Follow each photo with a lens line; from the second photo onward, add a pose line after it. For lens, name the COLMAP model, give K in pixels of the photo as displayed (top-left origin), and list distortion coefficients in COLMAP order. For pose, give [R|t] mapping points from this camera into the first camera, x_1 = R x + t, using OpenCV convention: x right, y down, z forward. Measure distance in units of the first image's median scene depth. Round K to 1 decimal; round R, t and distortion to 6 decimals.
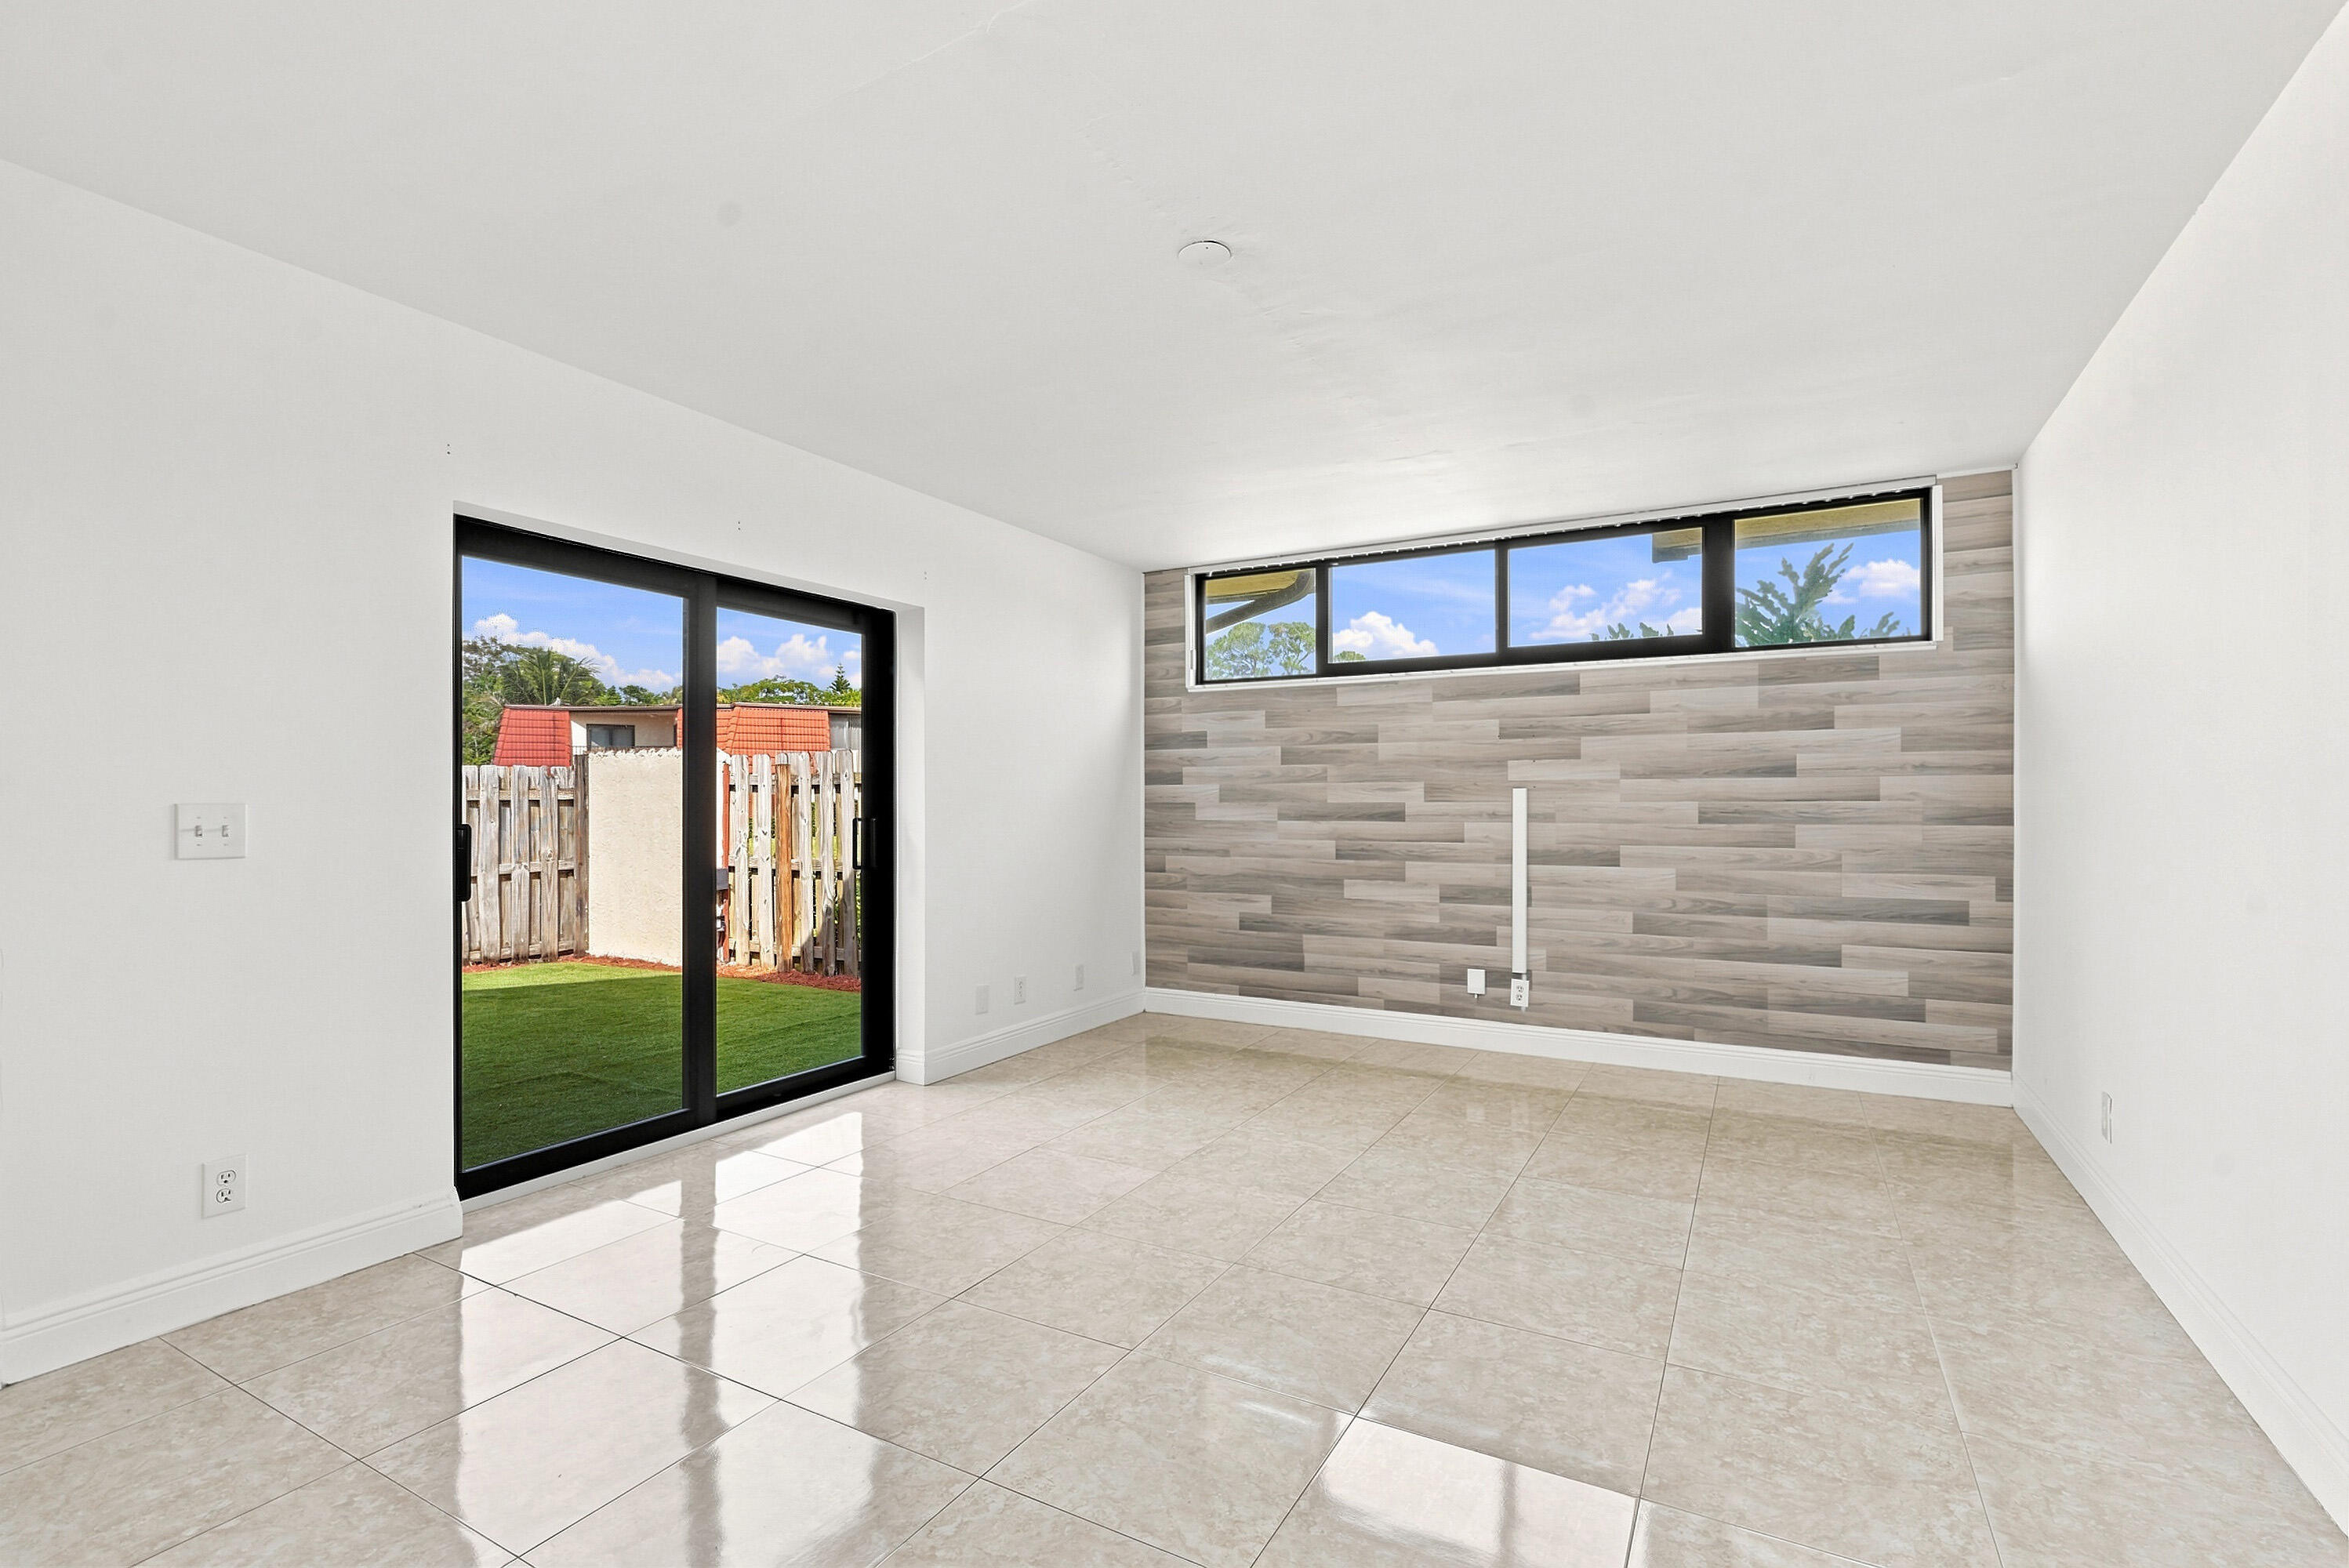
lens RADIAL K [[1076.6, 0, 1169.0], [0, 1076.6, 794.2], [0, 0, 1]] dist [-0.002445, 0.000770]
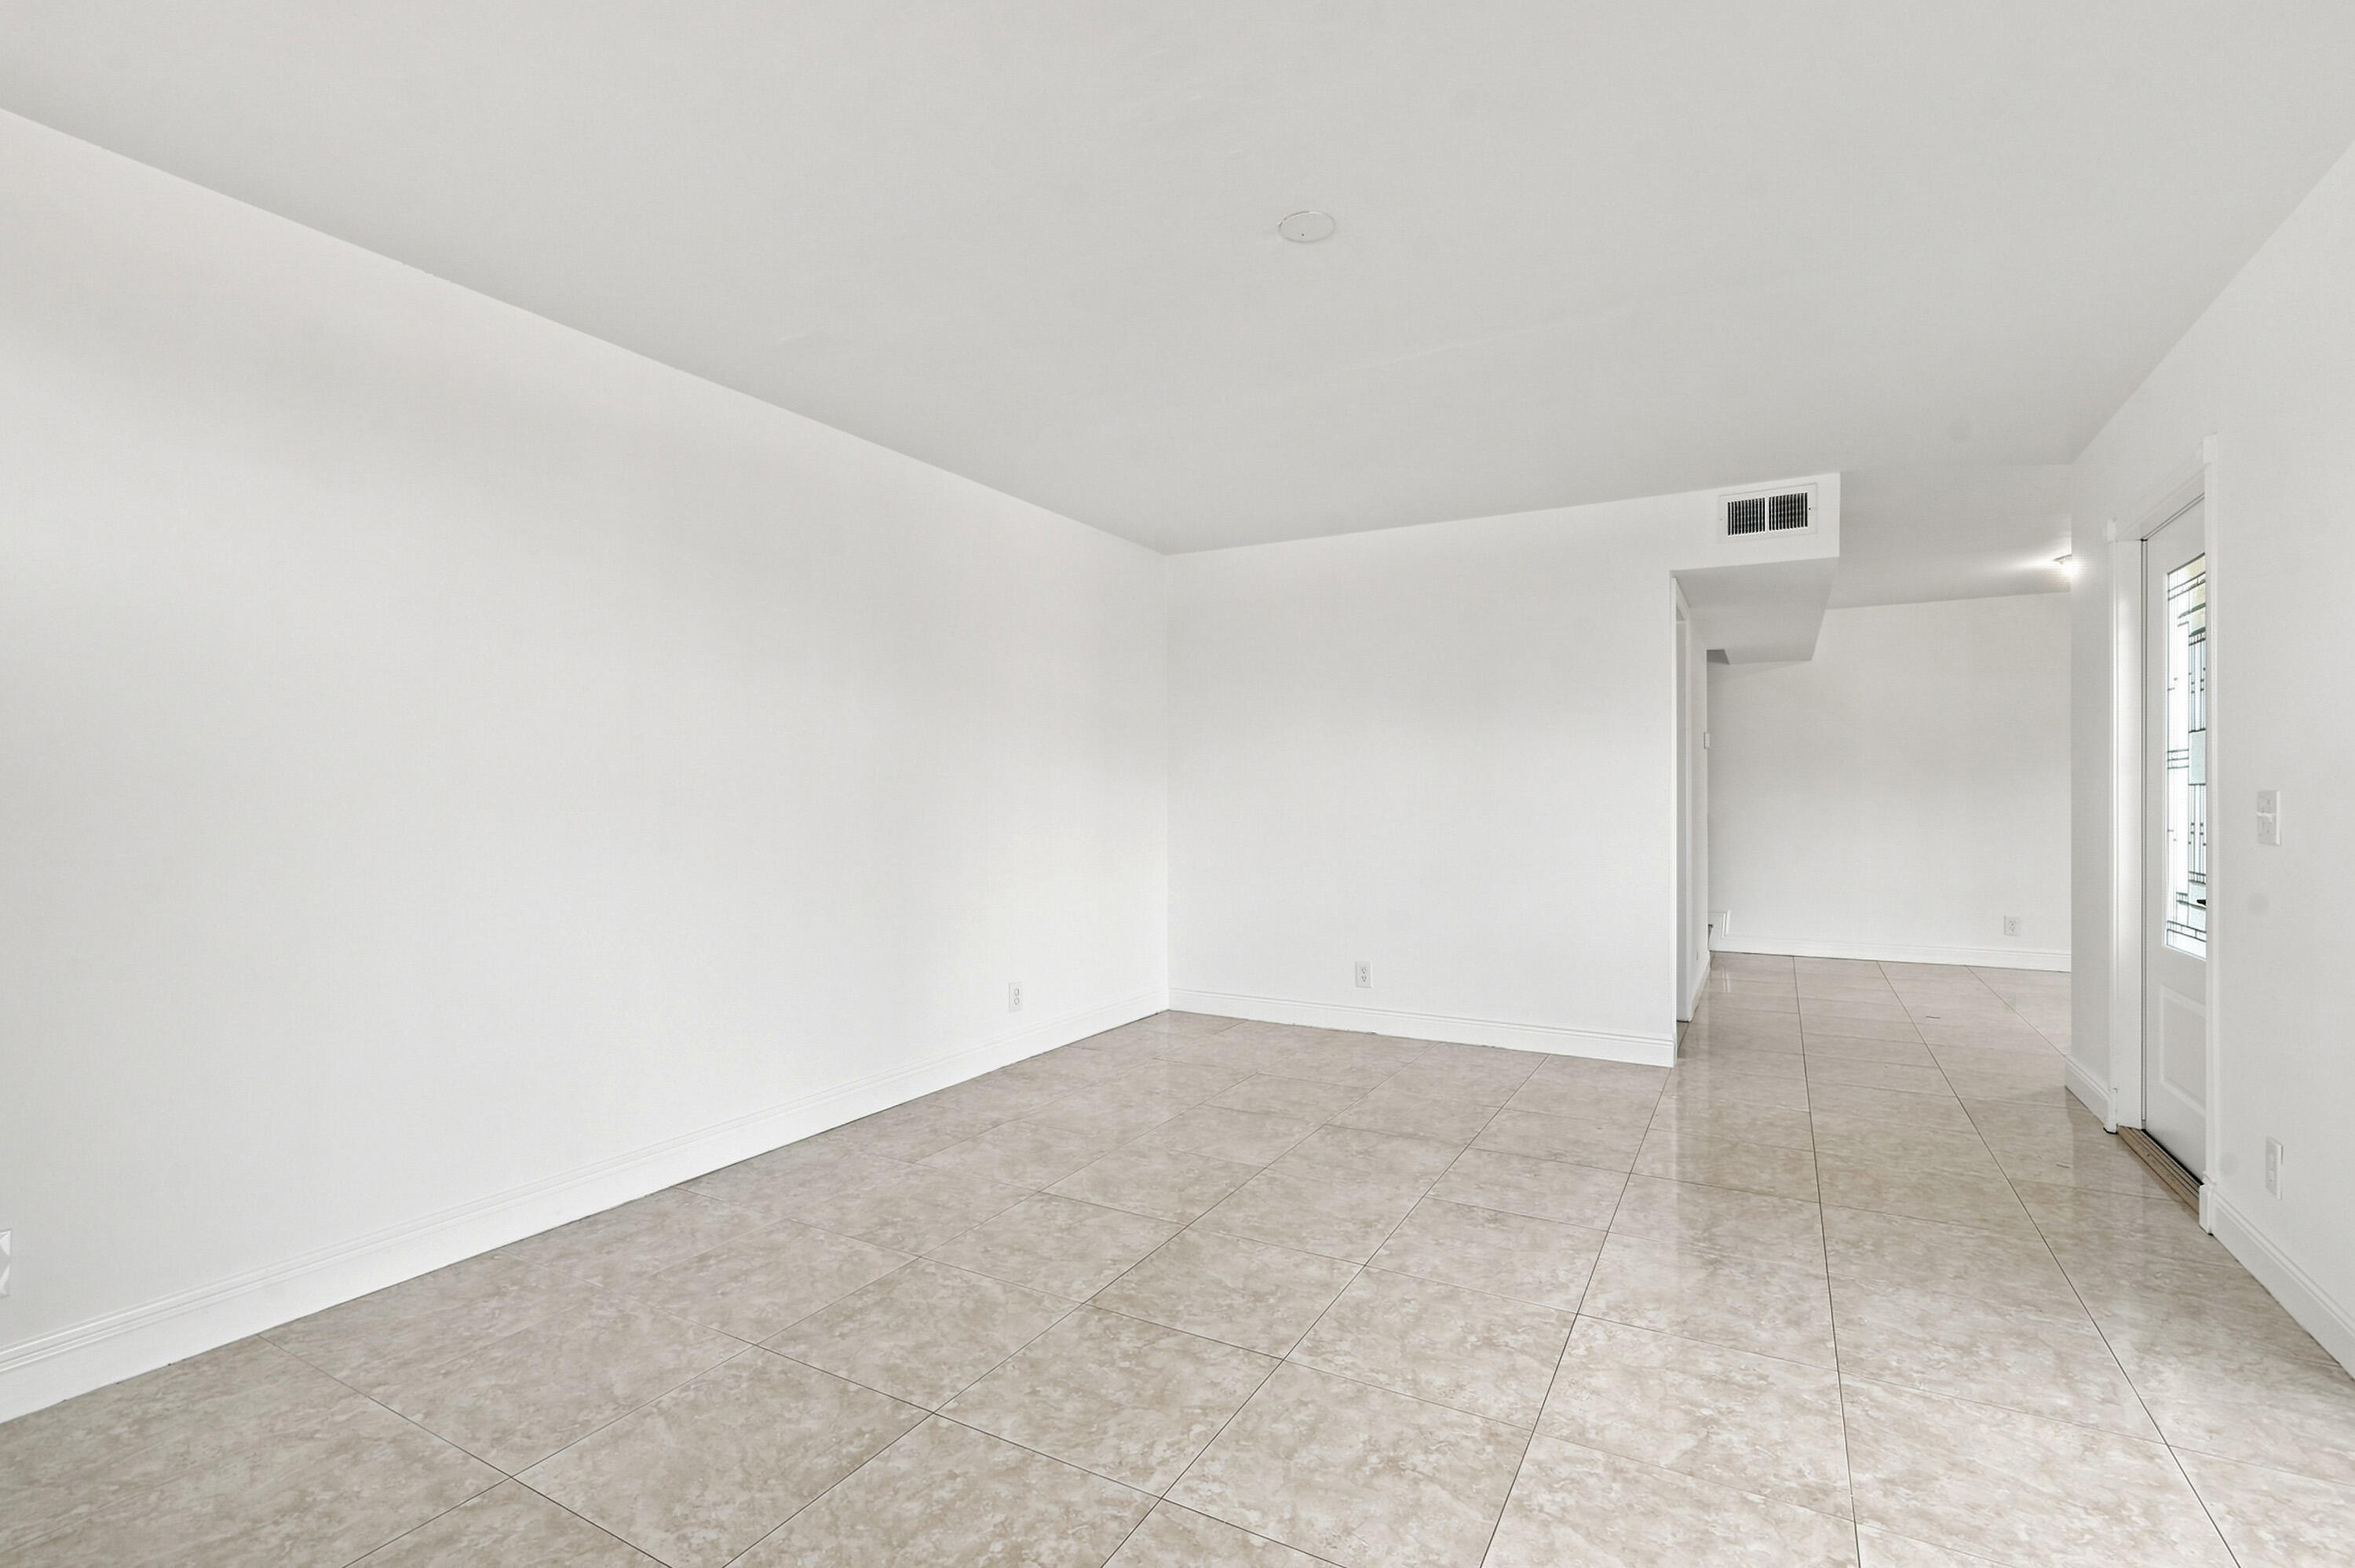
lens RADIAL K [[1057.7, 0, 1165.7], [0, 1057.7, 788.6], [0, 0, 1]] dist [-0.005639, 0.000032]
pose [[-0.999932, 0.006082, 0.009949, 0.076958], [0.005920, 0.999850, -0.016277, 0.009230], [-0.010046, -0.016217, -0.999818, 0.997881]]
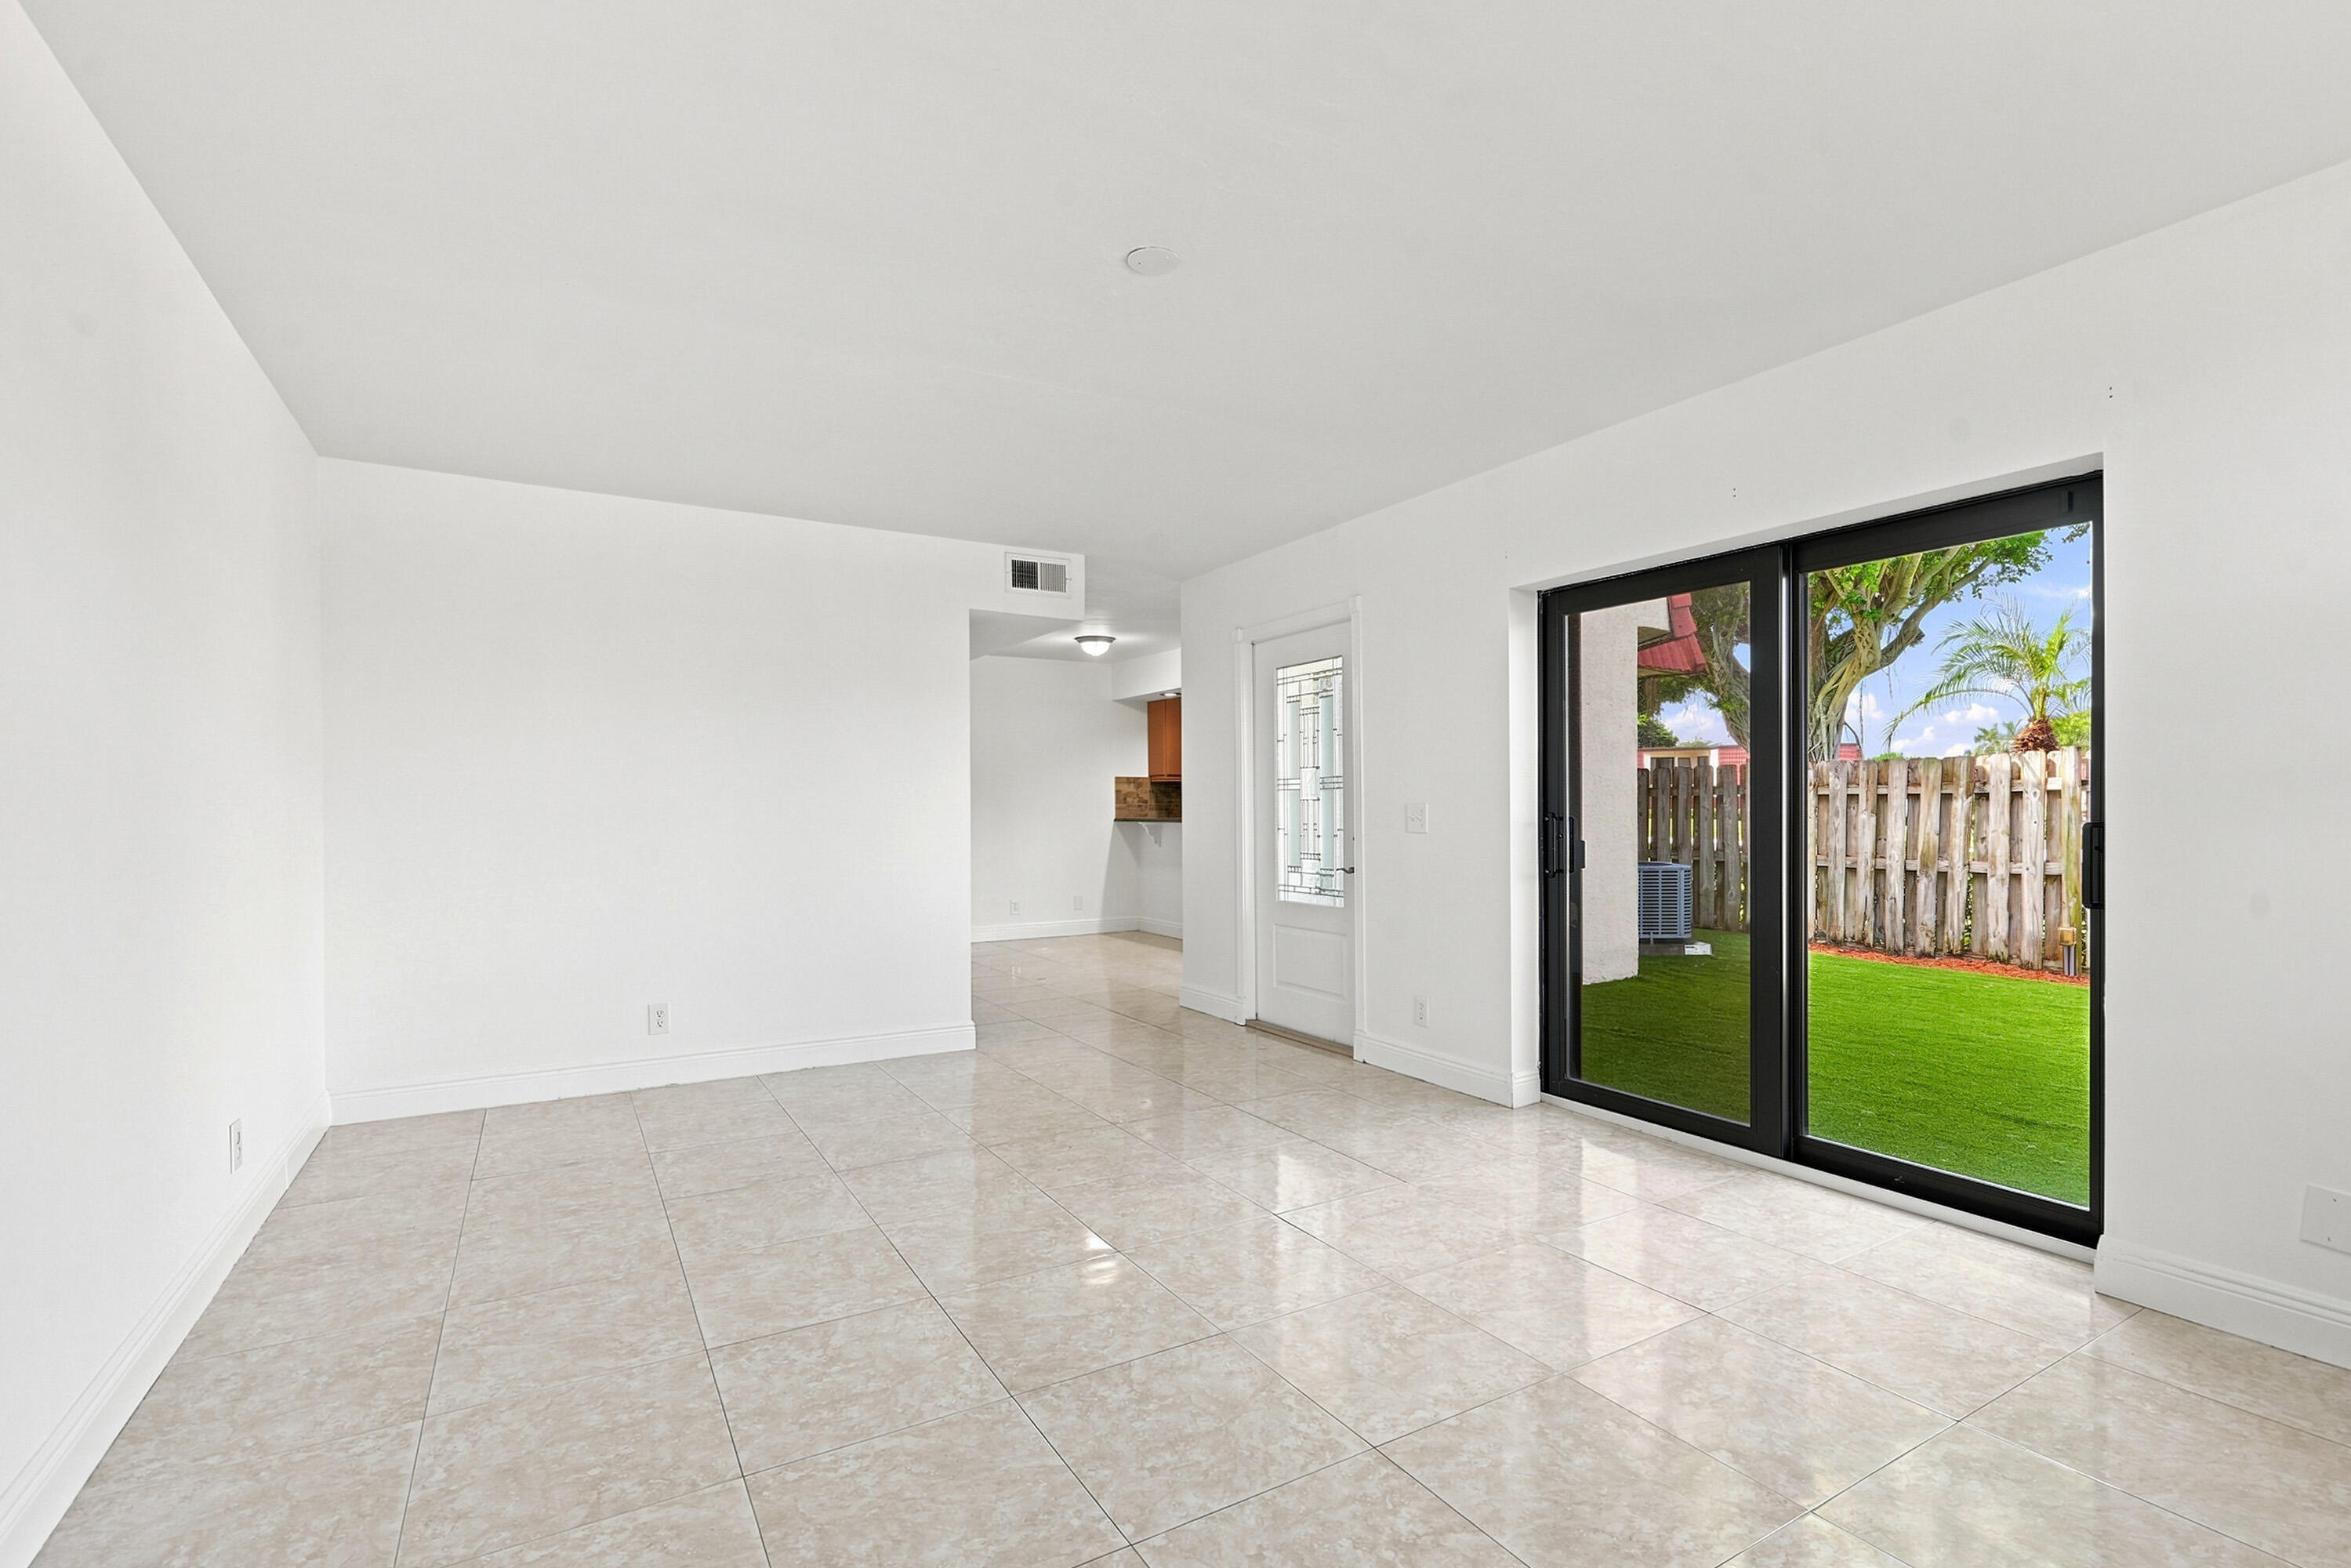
lens RADIAL K [[1077.6, 0, 1170.0], [0, 1077.6, 794.2], [0, 0, 1]] dist [-0.002445, 0.000770]
pose [[-0.509244, -0.003136, -0.860617, 0.460491], [0.016110, 0.999783, -0.013175, 0.006676], [0.860472, -0.020574, -0.509083, 0.781569]]
